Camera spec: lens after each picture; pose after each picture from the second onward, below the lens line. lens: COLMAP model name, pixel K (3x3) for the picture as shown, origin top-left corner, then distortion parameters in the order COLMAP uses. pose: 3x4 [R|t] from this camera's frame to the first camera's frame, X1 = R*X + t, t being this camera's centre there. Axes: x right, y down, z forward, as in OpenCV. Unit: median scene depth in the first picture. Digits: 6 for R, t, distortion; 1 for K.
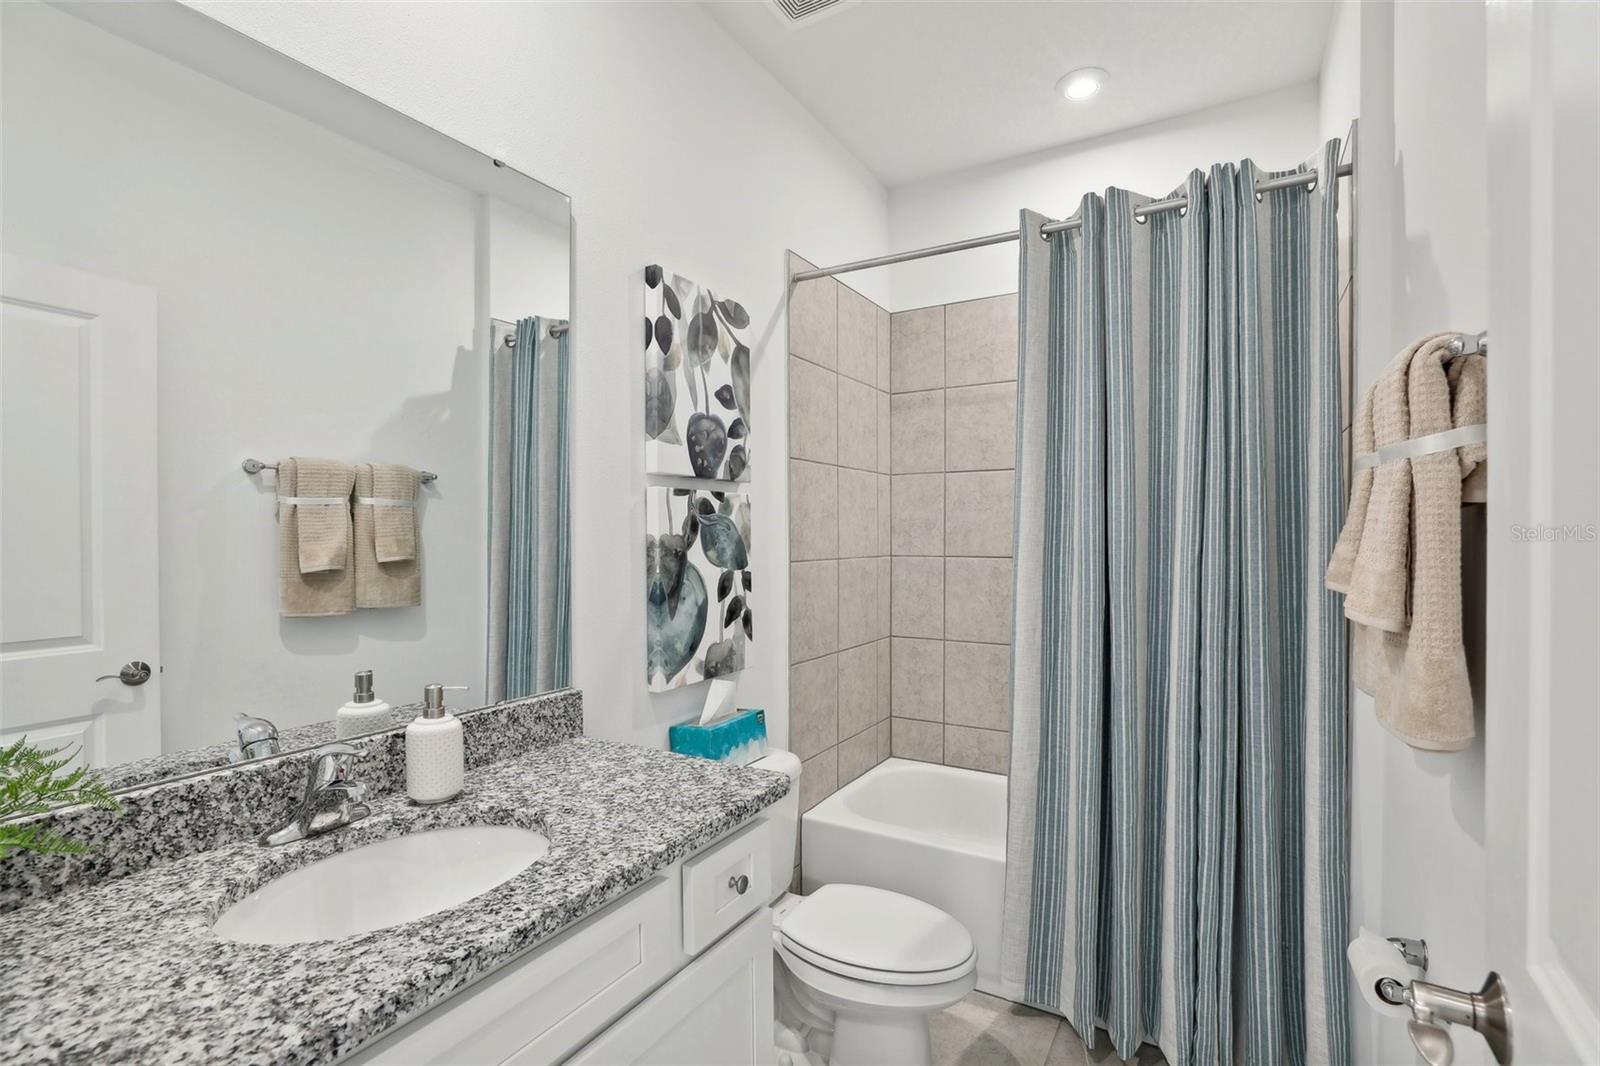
lens RADIAL K [[733.5, 0, 802.4], [0, 733.5, 533.3], [0, 0, 1]] dist [-0.026653, 0.003670]
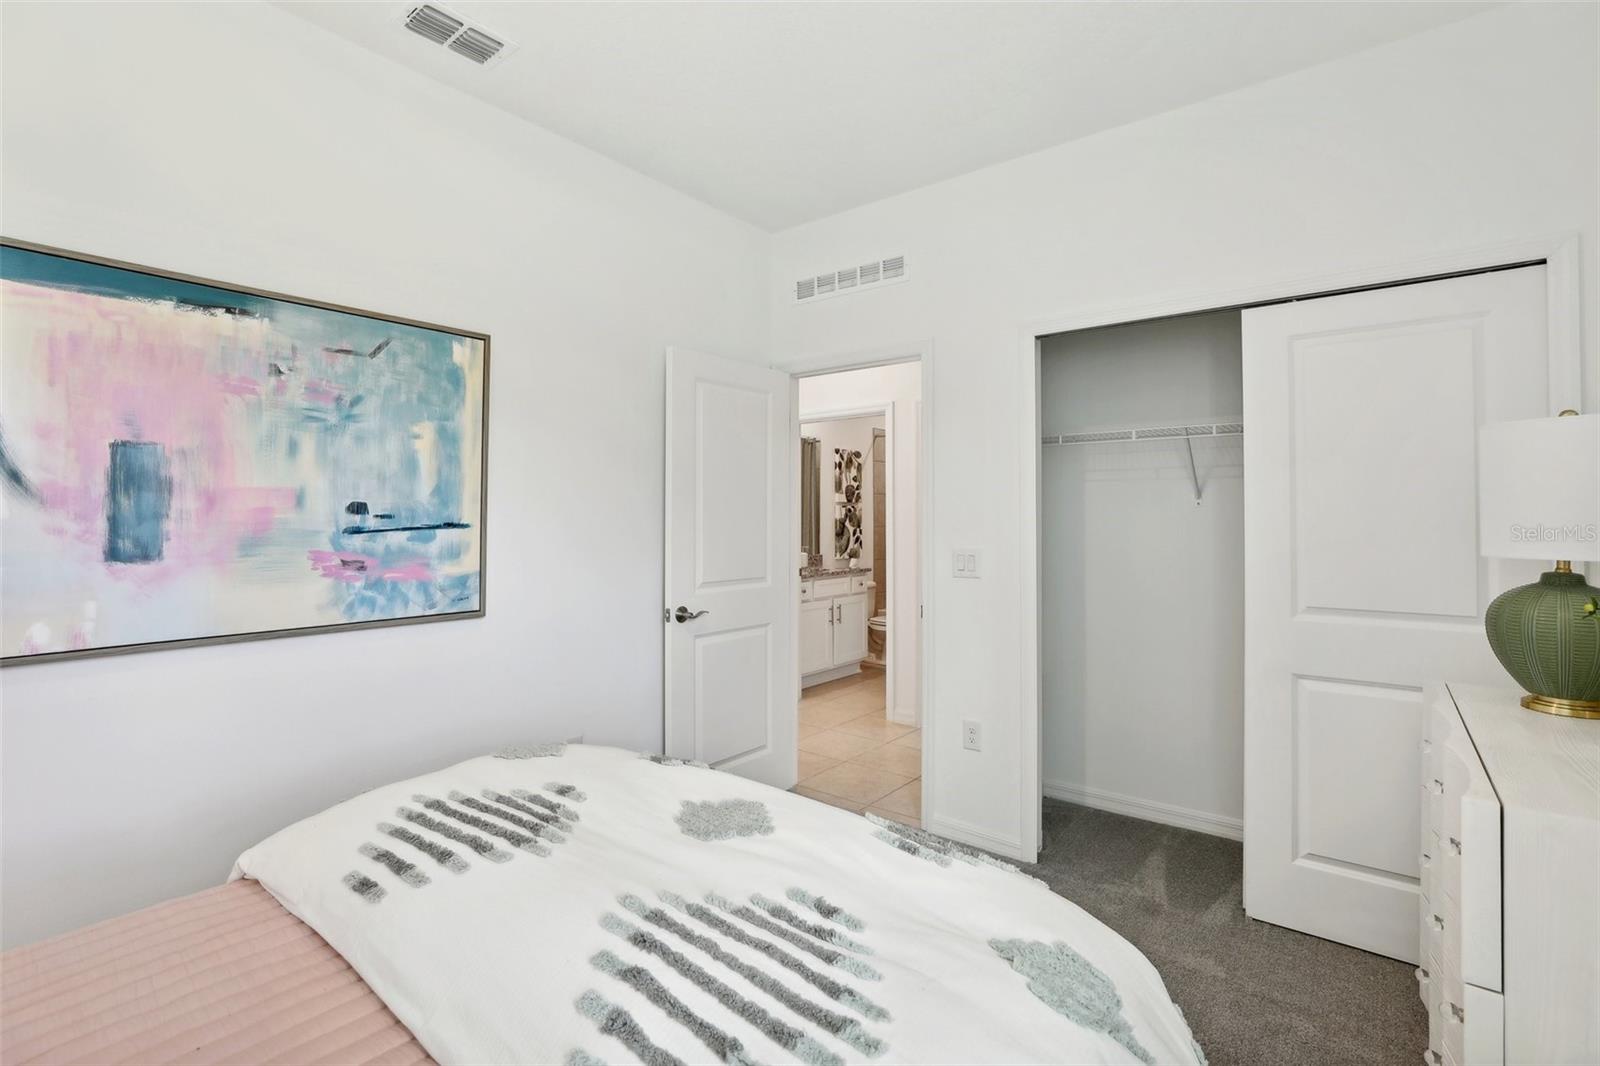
lens RADIAL K [[733.5, 0, 800.2], [0, 733.5, 523.5], [0, 0, 1]] dist [-0.026653, 0.003670]
pose [[0.990571, 0.003496, -0.136954, 0.123713], [-0.002448, 0.999966, 0.007820, 0.001248], [0.136977, -0.007411, 0.990547, -2.654340]]
